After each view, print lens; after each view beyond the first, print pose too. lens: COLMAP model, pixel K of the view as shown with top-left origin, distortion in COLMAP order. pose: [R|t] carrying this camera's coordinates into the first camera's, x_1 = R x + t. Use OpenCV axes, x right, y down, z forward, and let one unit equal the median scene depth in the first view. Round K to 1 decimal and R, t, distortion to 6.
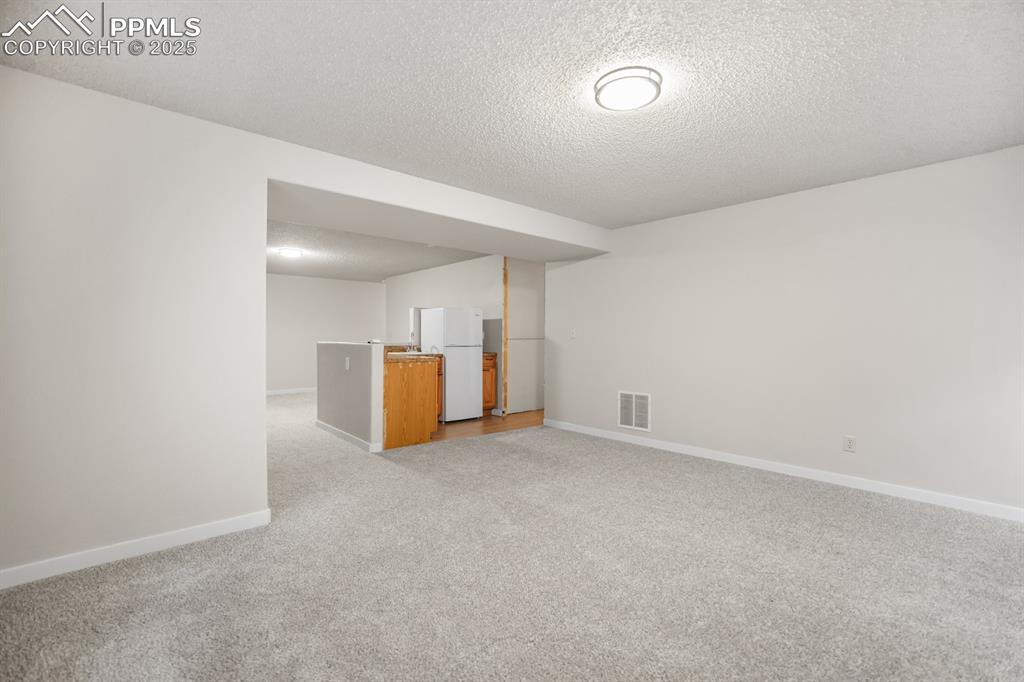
lens RADIAL K [[441.3, 0, 512.0], [0, 441.3, 341.0], [0, 0, 1]] dist [-0.000508, -0.000090]
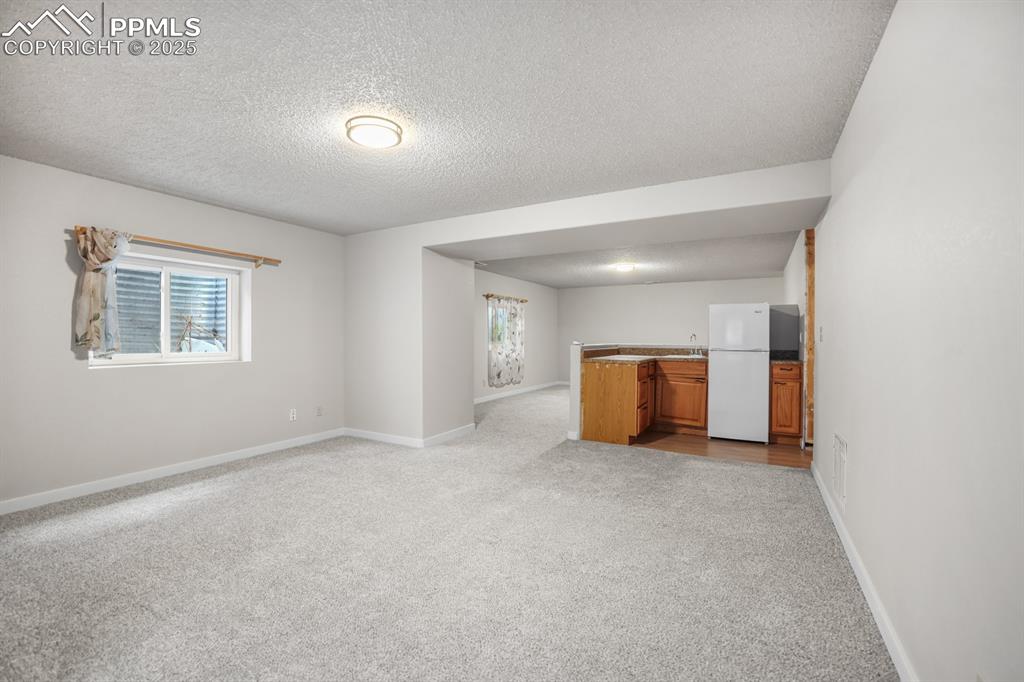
lens RADIAL K [[441.3, 0, 512.0], [0, 441.3, 341.0], [0, 0, 1]] dist [-0.000508, -0.000090]
pose [[0.344766, 0.004402, -0.938678, 0.677499], [-0.008269, 0.999964, 0.001652, -0.005945], [0.938652, 0.007192, 0.344790, 0.419290]]
